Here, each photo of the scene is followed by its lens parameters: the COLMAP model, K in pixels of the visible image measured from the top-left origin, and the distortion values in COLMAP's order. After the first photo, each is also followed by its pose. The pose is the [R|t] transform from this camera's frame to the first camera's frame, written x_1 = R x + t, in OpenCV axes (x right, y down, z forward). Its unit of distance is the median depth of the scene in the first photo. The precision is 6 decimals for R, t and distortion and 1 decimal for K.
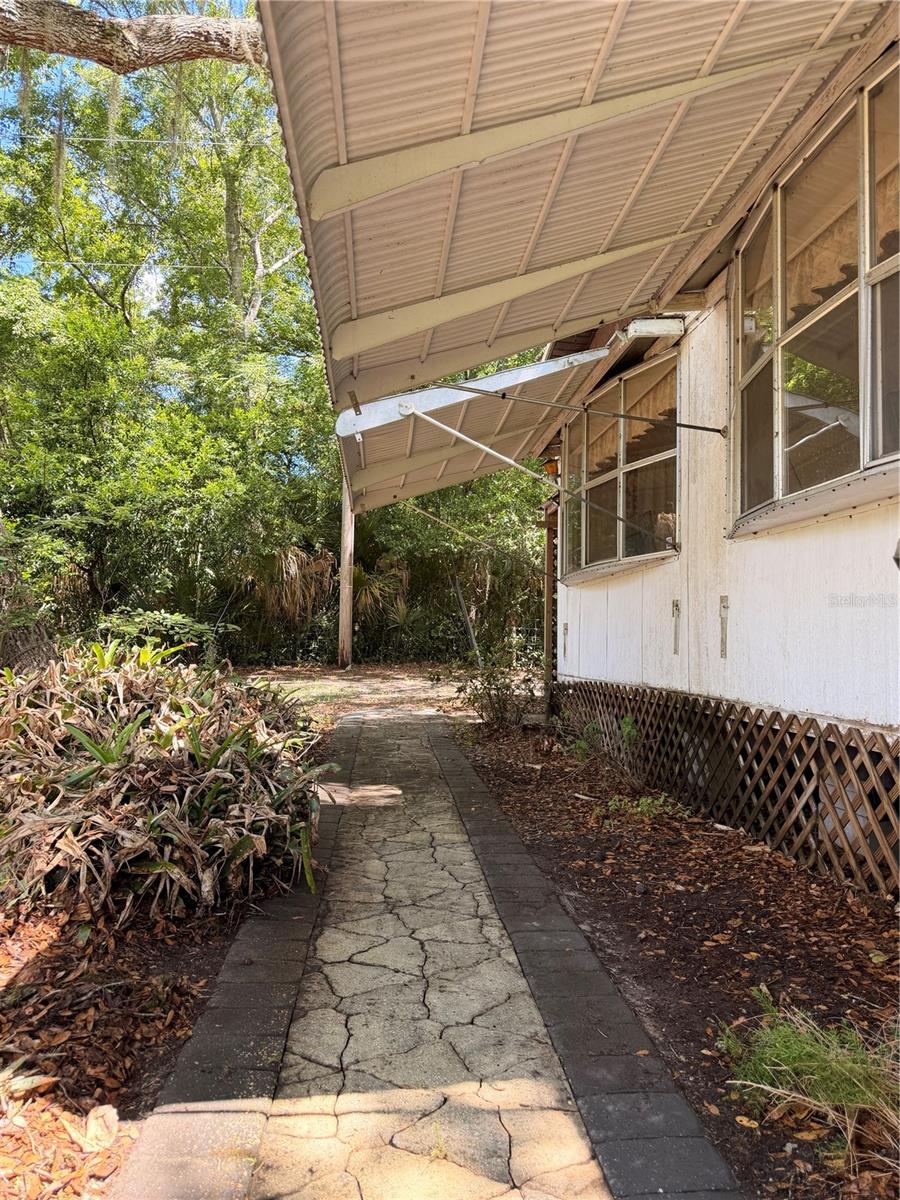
lens RADIAL K [[844.7, 0, 450.3], [0, 844.7, 599.0], [0, 0, 1]] dist [0.022157, -0.033641]
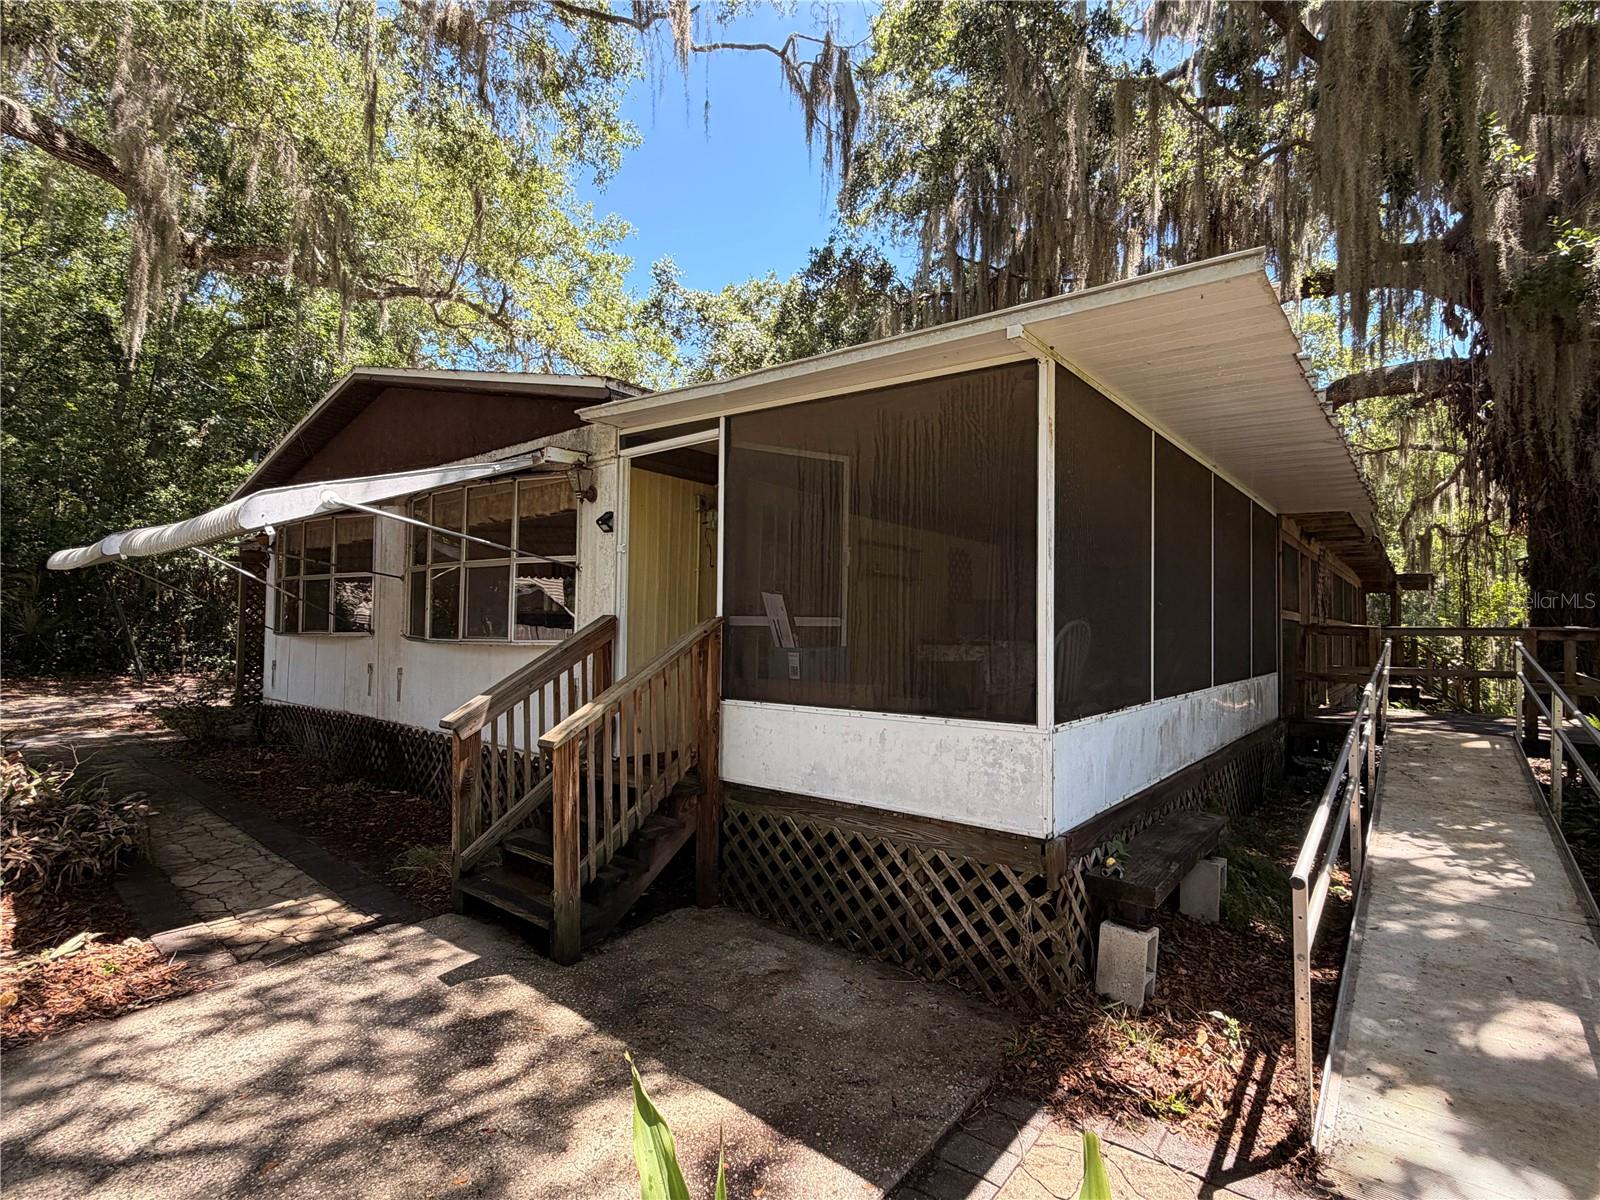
lens RADIAL K [[769.0, 0, 803.3], [0, 769.0, 596.9], [0, 0, 1]] dist [-0.009776, 0.000469]
pose [[0.700570, 0.019599, 0.713315, -0.322072], [-0.036804, 0.999285, 0.008690, -0.257117], [-0.712634, -0.032340, 0.700790, -0.998391]]
